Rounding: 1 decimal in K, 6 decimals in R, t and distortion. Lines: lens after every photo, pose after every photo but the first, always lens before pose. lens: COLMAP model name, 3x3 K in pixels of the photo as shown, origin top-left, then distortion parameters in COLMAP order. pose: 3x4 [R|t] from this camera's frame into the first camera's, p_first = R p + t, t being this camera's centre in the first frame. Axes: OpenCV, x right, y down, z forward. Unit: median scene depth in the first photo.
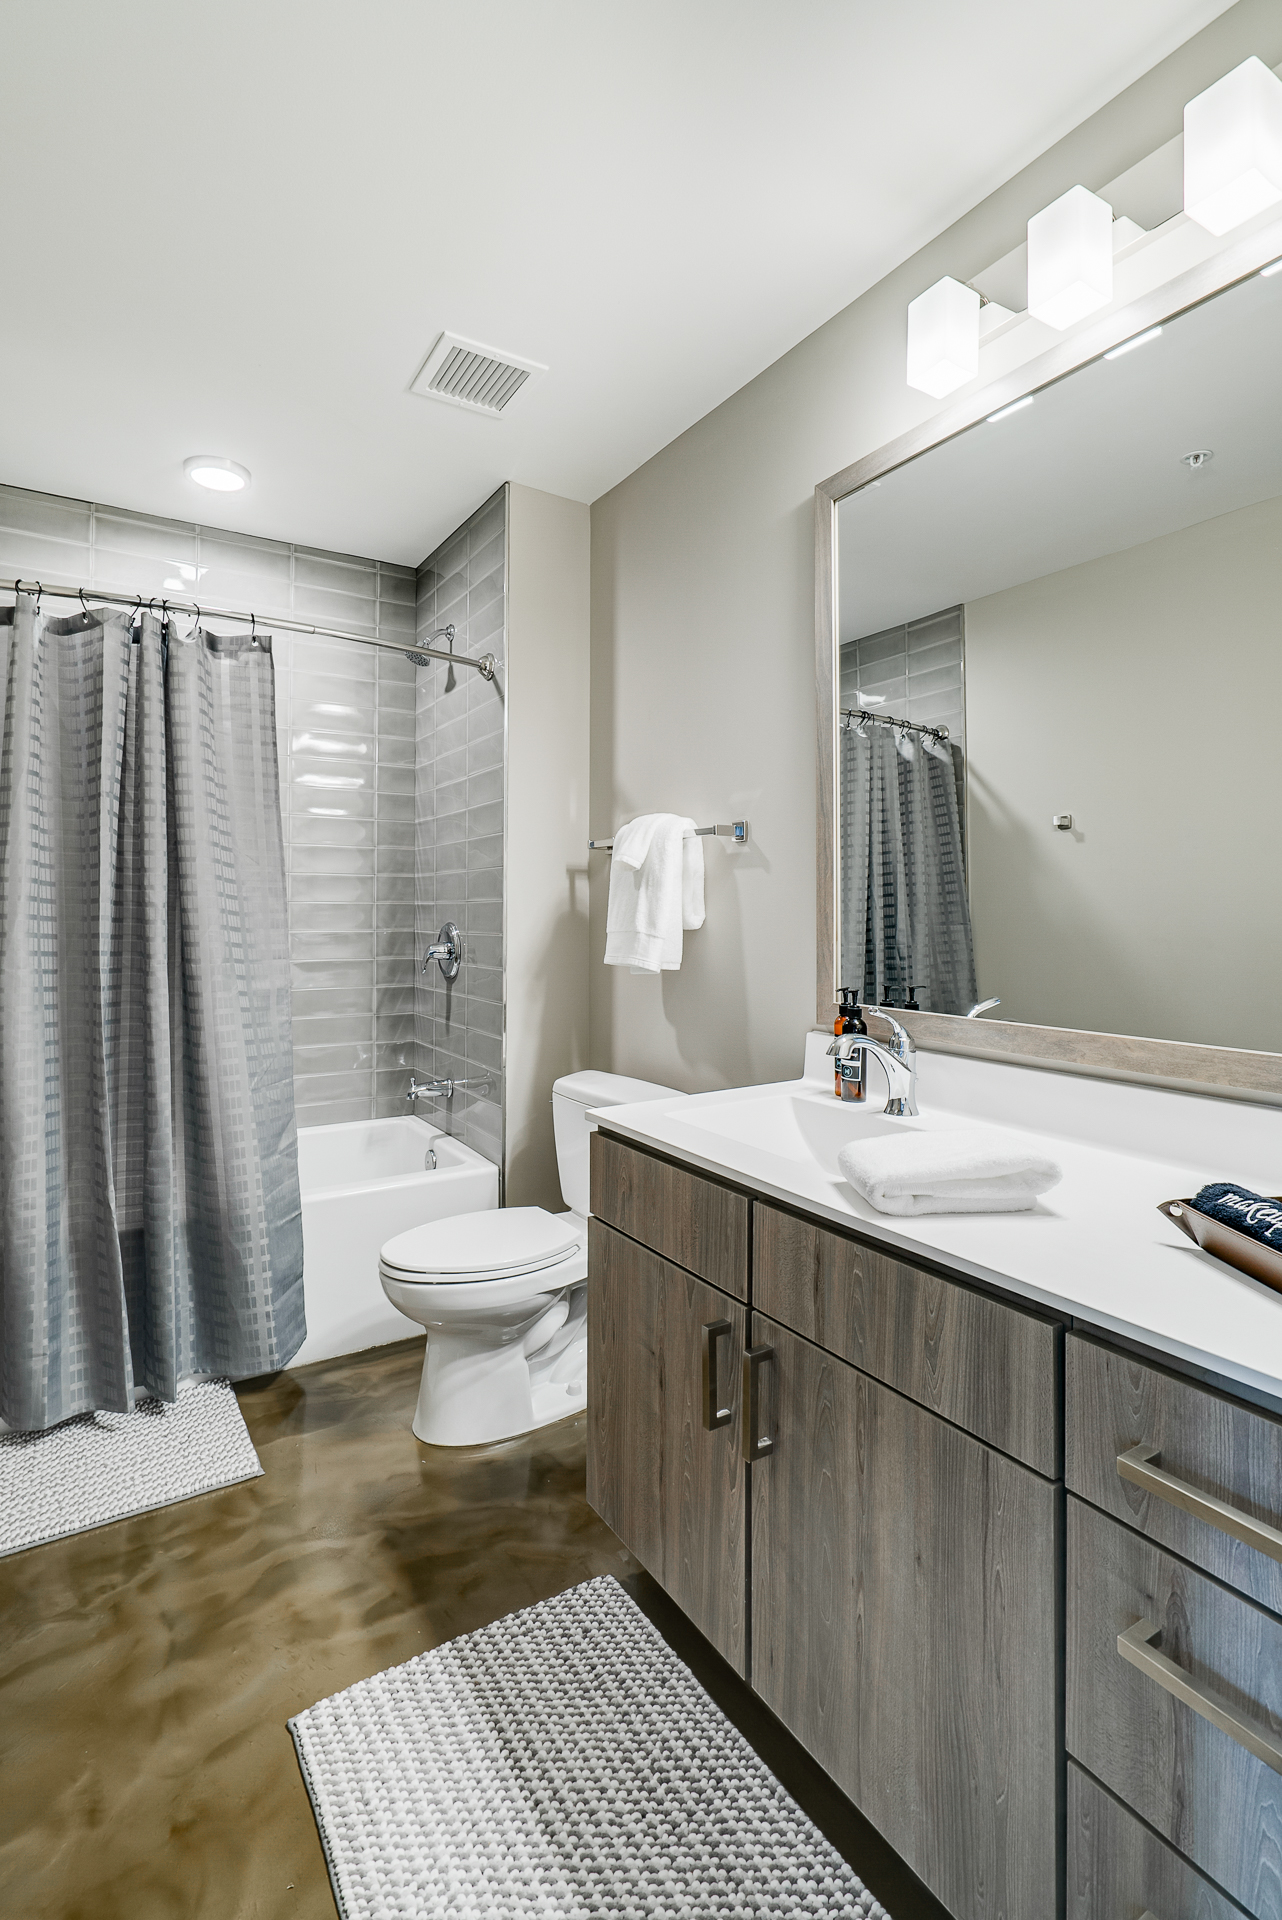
lens RADIAL K [[890.6, 0, 641.6], [0, 890.6, 941.6], [0, 0, 1]] dist [0.005261, 0.002049]
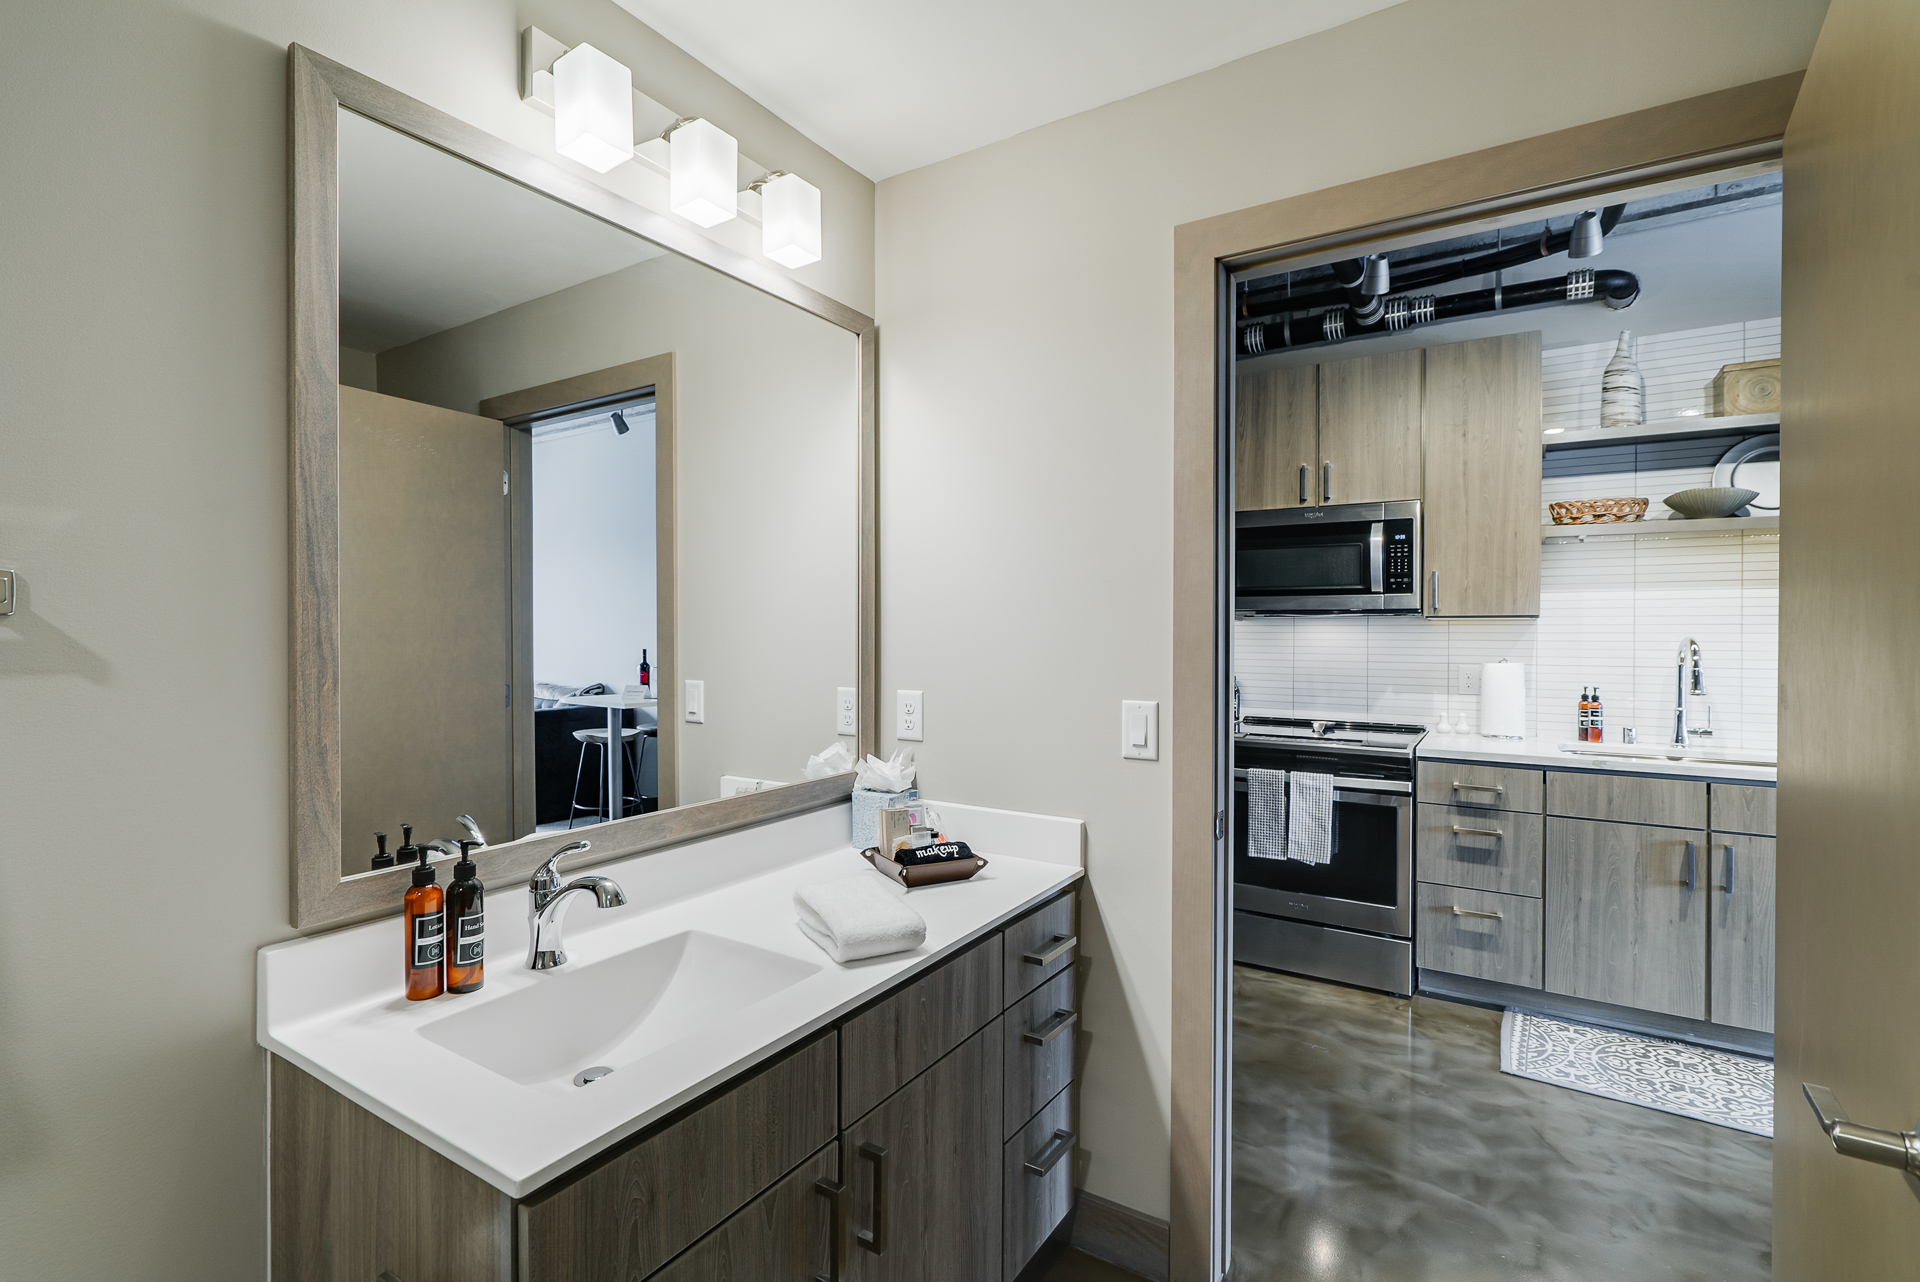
lens RADIAL K [[890.6, 0, 958.9], [0, 890.6, 634.9], [0, 0, 1]] dist [0.005261, 0.002049]
pose [[-0.431381, -0.016650, 0.902016, -0.892126], [0.015983, 0.999532, 0.026094, -0.189530], [-0.902028, 0.025674, -0.430913, 1.388955]]
